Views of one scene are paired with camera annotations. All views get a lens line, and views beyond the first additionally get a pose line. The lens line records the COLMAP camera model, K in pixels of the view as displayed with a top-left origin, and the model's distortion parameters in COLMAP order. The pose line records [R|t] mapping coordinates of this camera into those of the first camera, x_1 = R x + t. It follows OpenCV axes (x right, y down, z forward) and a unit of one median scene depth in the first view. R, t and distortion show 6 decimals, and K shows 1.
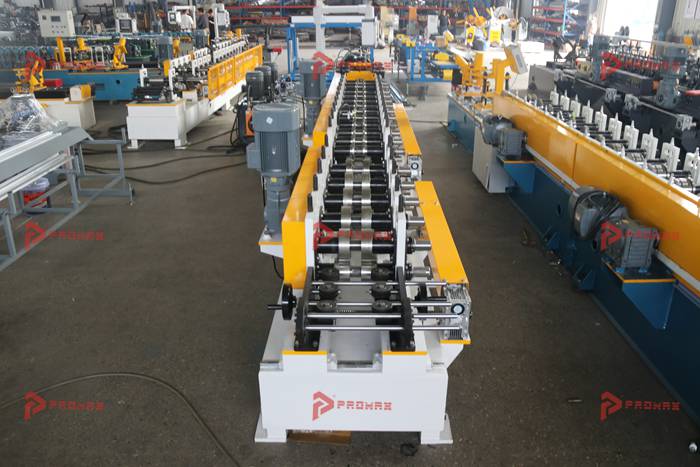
lens RADIAL K [[564.4, 0, 350.0], [0, 564.4, 233.5], [0, 0, 1]] dist [-0.090180, 0.006351]
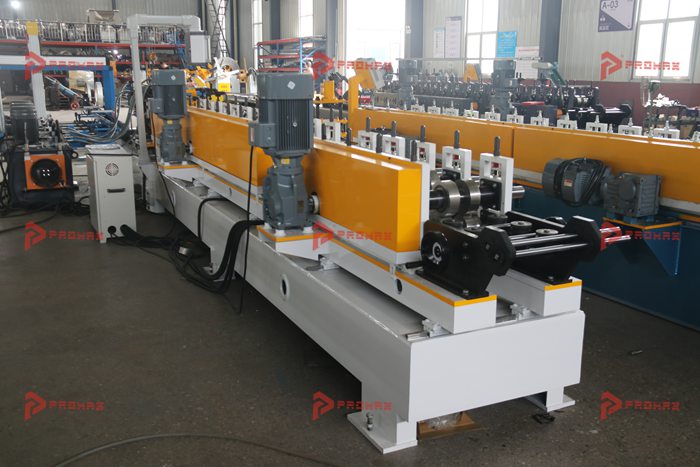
lens RADIAL K [[690.4, 0, 350.0], [0, 690.4, 233.5], [0, 0, 1]] dist [-0.011628, -0.000159]
pose [[0.895604, -0.097810, 0.433967, -0.163483], [0.161253, 0.980562, -0.111782, 0.044875], [-0.414598, 0.170091, 0.893967, 0.022531]]
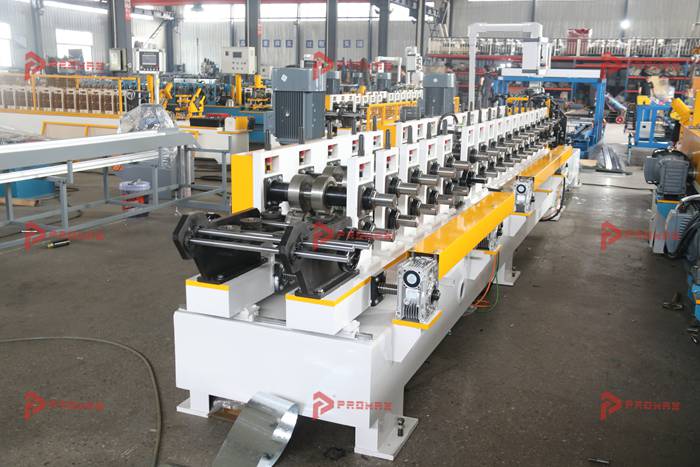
lens RADIAL K [[690.4, 0, 350.0], [0, 690.4, 233.5], [0, 0, 1]] dist [-0.011628, -0.000159]
pose [[0.933724, 0.101601, -0.343274, 0.112395], [-0.156661, 0.978158, -0.136615, 0.055972], [0.321896, 0.181339, 0.929247, 0.011015]]
